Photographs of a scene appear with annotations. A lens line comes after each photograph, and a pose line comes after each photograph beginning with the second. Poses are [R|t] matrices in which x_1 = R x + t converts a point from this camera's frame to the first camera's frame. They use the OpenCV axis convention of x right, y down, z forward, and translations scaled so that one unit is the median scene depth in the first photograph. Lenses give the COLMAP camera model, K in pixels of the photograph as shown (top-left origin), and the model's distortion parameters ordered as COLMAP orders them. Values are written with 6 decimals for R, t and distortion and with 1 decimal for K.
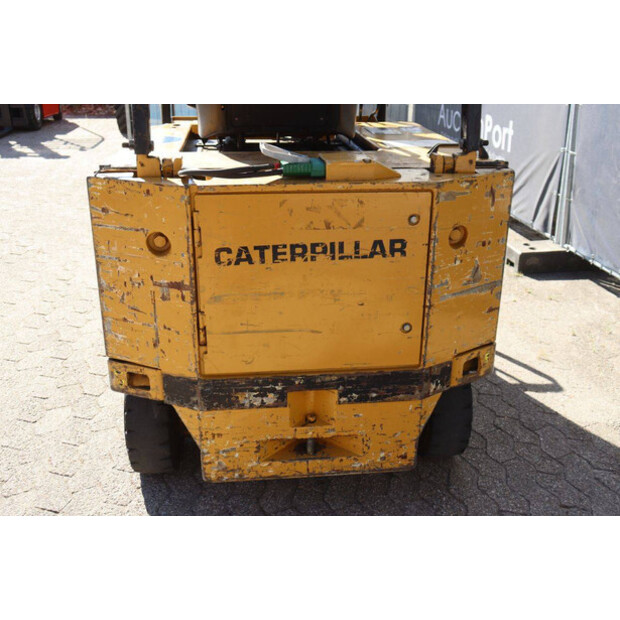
lens RADIAL K [[675.8, 0, 310.8], [0, 675.8, 304.8], [0, 0, 1]] dist [-0.051007, 0.000000]
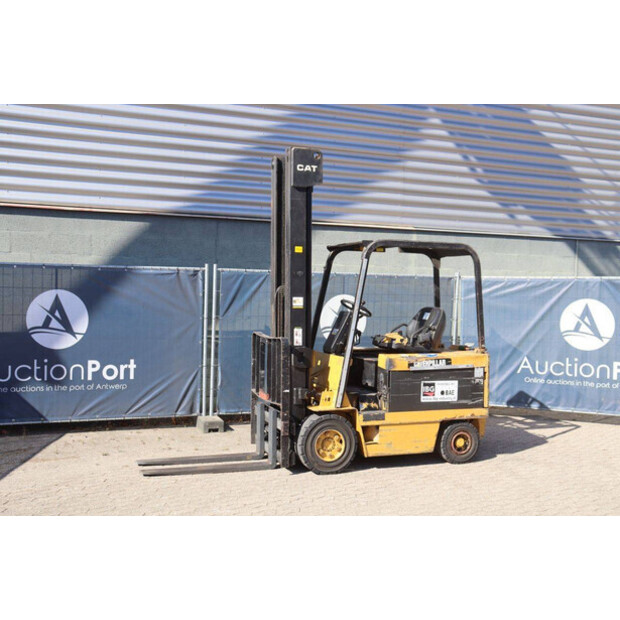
lens RADIAL K [[675.8, 0, 314.0], [0, 675.8, 305.4], [0, 0, 1]] dist [-0.051007, 0.000000]
pose [[-0.236796, -0.024841, 0.971242, -3.561387], [0.340618, 0.934101, 0.106936, -1.125835], [-0.909894, 0.356144, -0.212730, 2.451933]]
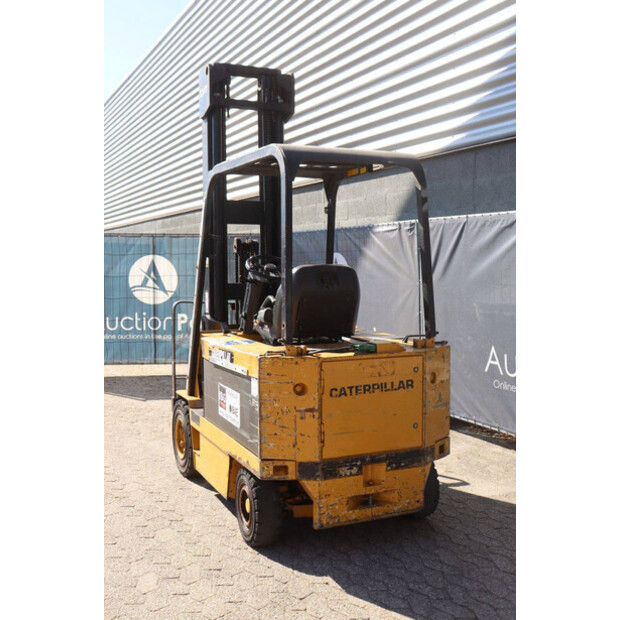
lens RADIAL K [[707.0, 0, 311.6], [0, 707.0, 309.1], [0, 0, 1]] dist [-0.022722, 0.000000]
pose [[0.951669, -0.032037, 0.305451, -0.756036], [0.123423, 0.950597, -0.284836, 0.257445], [-0.281236, 0.308769, 0.908608, -0.877903]]
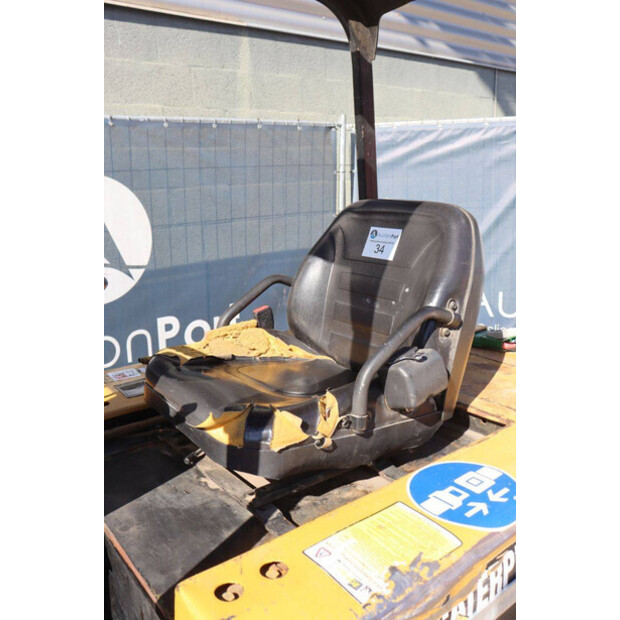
lens RADIAL K [[560.6, 0, 303.2], [0, 560.6, 308.8], [0, 0, 1]] dist [-0.089693, 0.046888]
pose [[-0.506145, -0.190477, 0.841151, -0.605262], [0.346262, 0.848368, 0.400468, -0.699923], [-0.789886, 0.493953, -0.363442, 1.470942]]
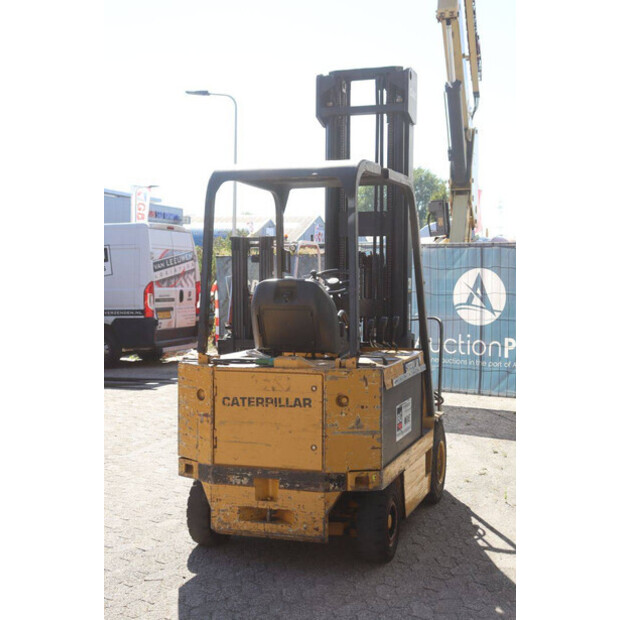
lens RADIAL K [[937.8, 0, 319.5], [0, 937.8, 308.6], [0, 0, 1]] dist [0.097873, 0.000000]
pose [[0.912302, 0.006926, -0.409459, 1.215032], [-0.144998, 0.940548, -0.307157, 0.468260], [0.382989, 0.339591, 0.859068, -1.361948]]
